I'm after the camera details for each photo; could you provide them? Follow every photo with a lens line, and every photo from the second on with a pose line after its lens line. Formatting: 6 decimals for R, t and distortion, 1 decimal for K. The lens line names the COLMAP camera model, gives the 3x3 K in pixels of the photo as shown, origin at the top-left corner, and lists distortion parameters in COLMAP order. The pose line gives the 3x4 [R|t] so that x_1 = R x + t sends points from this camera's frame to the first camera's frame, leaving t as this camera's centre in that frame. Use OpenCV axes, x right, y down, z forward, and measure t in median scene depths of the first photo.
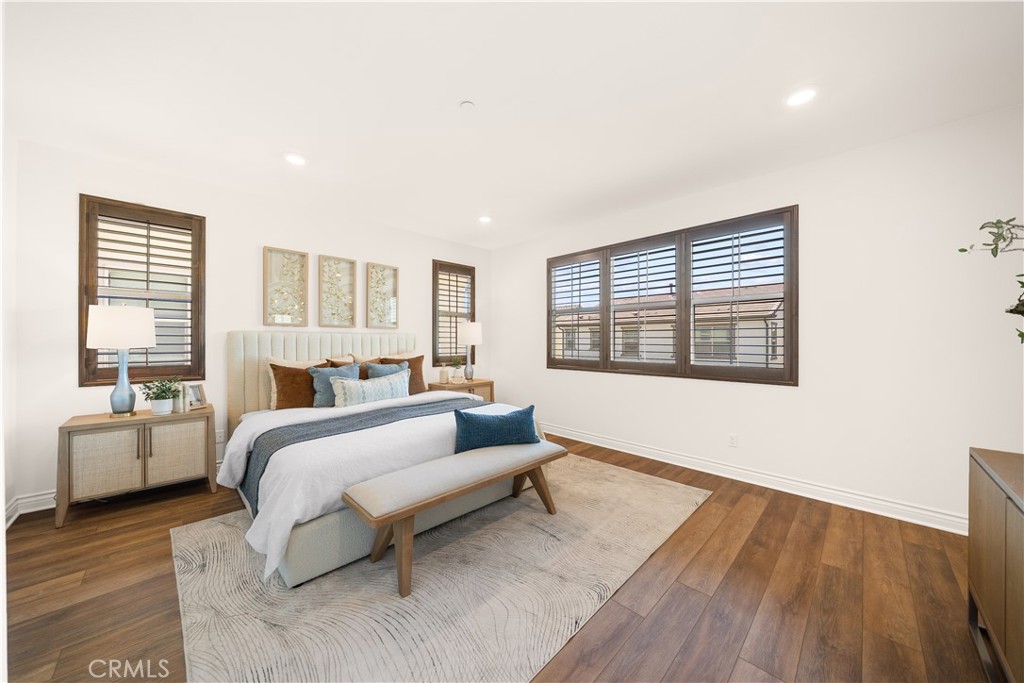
lens RADIAL K [[348.9, 0, 515.8], [0, 348.9, 342.8], [0, 0, 1]] dist [-0.007299, -0.000448]
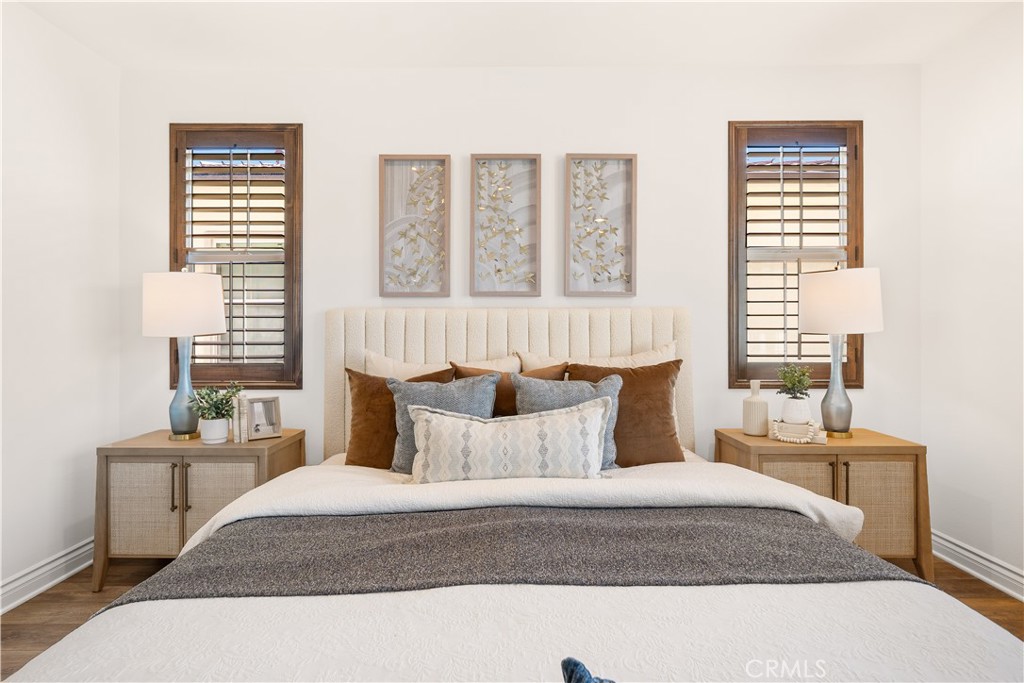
lens RADIAL K [[494.5, 0, 519.6], [0, 494.5, 333.8], [0, 0, 1]] dist [-0.000522, 0.000364]
pose [[0.700697, 0.000108, -0.713459, -0.000784], [0.000001, 1.000000, 0.000152, 0.007432], [0.713459, -0.000108, 0.700697, 0.523992]]
